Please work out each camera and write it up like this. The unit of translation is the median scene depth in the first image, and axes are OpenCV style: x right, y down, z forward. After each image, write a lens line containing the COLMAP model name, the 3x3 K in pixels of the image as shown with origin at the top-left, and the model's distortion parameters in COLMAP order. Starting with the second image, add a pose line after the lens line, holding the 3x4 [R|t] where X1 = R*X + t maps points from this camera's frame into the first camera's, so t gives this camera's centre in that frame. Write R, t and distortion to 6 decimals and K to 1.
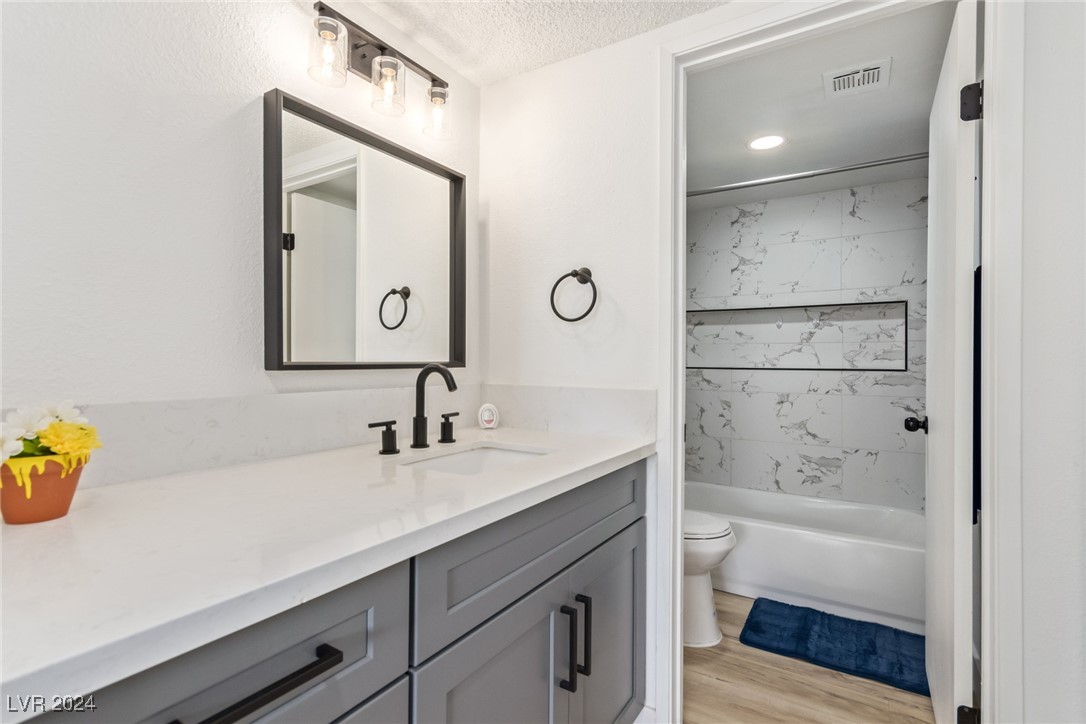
lens RADIAL K [[521.3, 0, 546.5], [0, 521.3, 362.6], [0, 0, 1]] dist [0.005530, 0.001240]
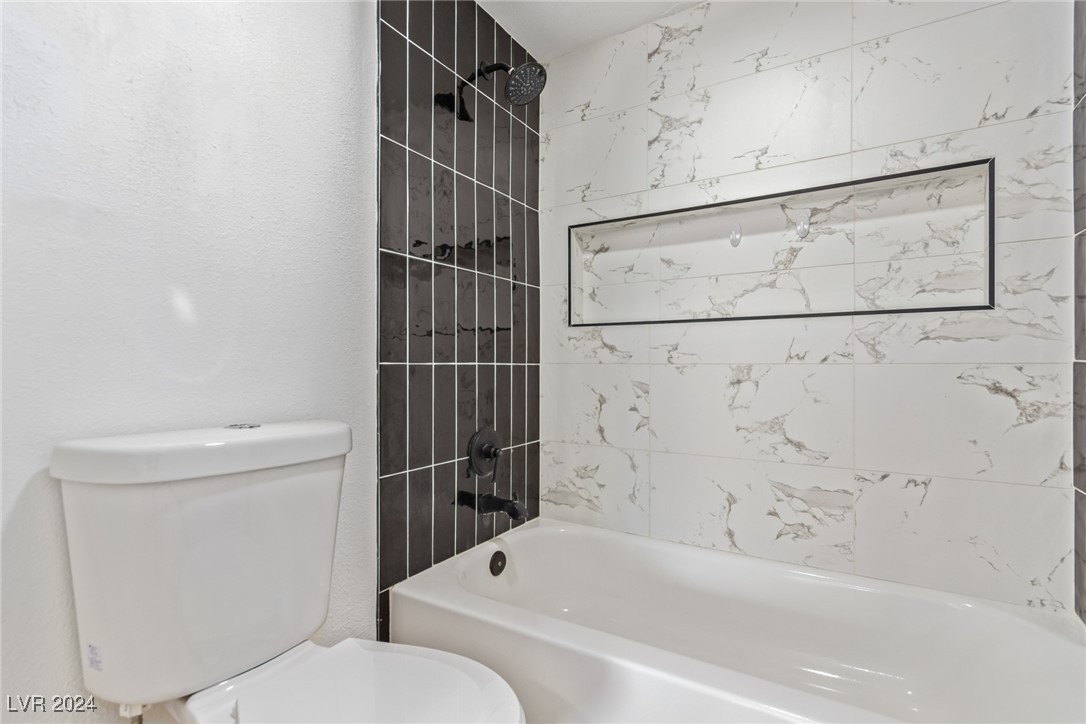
lens RADIAL K [[521.3, 0, 546.5], [0, 521.3, 362.6], [0, 0, 1]] dist [0.005530, 0.001240]
pose [[0.999978, -0.002209, 0.006212, 0.259540], [0.002245, 0.999981, -0.005683, 0.060355], [-0.006199, 0.005696, 0.999965, 0.484906]]
